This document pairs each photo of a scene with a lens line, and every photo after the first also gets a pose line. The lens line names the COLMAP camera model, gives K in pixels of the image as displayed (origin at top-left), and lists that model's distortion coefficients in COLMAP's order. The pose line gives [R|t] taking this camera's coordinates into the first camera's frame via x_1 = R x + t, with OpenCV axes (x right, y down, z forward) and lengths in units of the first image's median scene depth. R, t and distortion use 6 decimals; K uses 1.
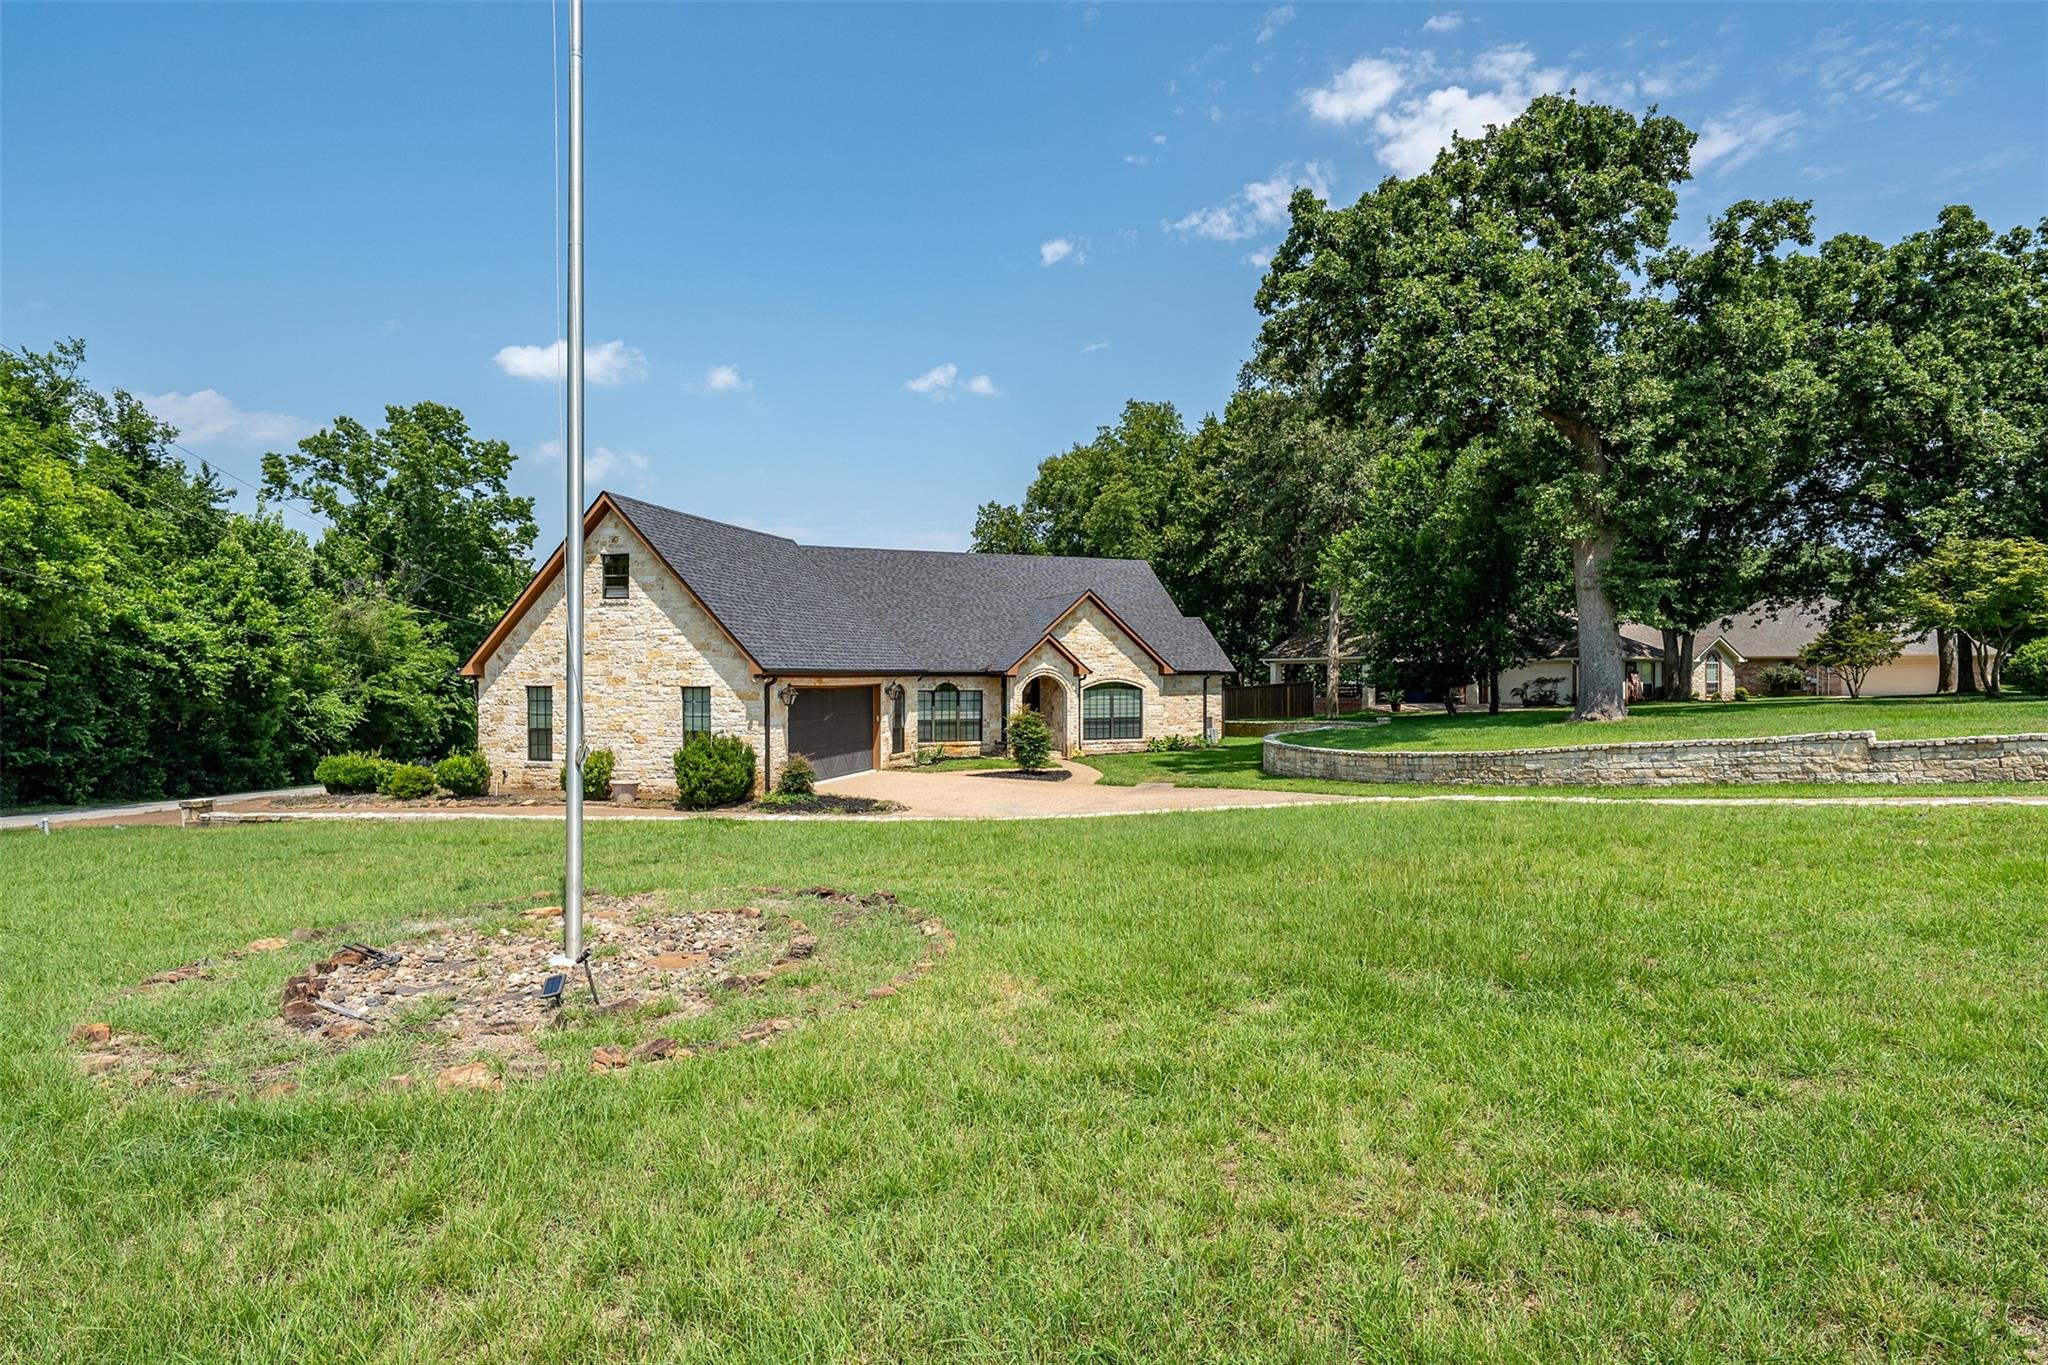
lens RADIAL K [[1067.9, 0, 1026.0], [0, 1067.9, 684.0], [0, 0, 1]] dist [0.000037, 0.000000]
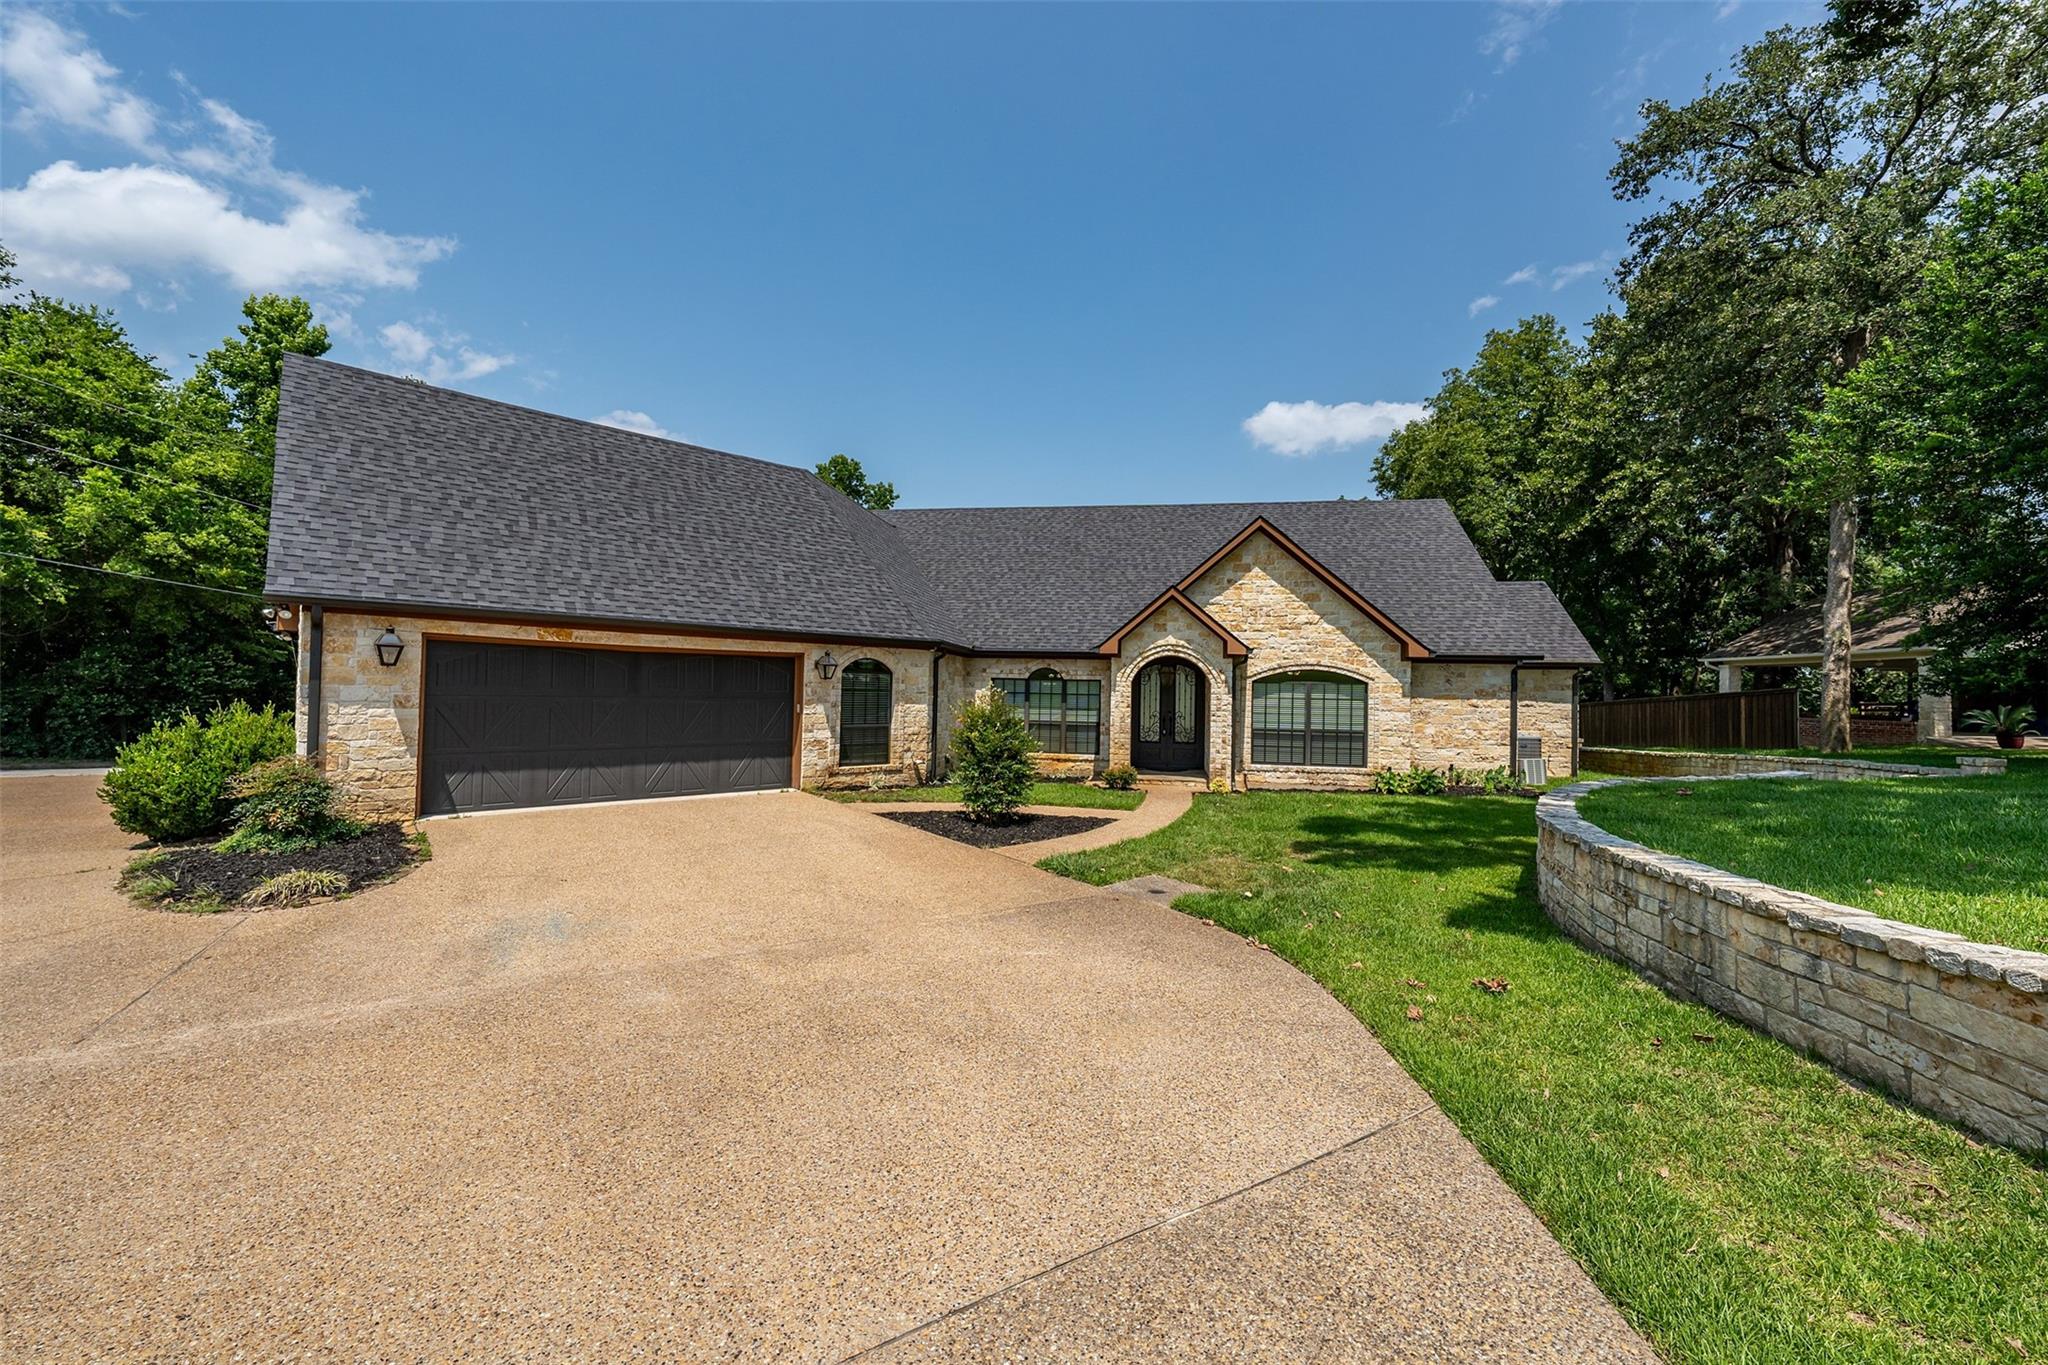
lens RADIAL K [[786.7, 0, 1021.3], [0, 786.7, 672.3], [0, 0, 1]] dist [-0.000947, -0.000089]
pose [[0.849703, 0.007857, -0.527203, 0.175222], [-0.027603, 0.999181, -0.029597, 0.016615], [0.526539, 0.039701, 0.849224, 0.532985]]
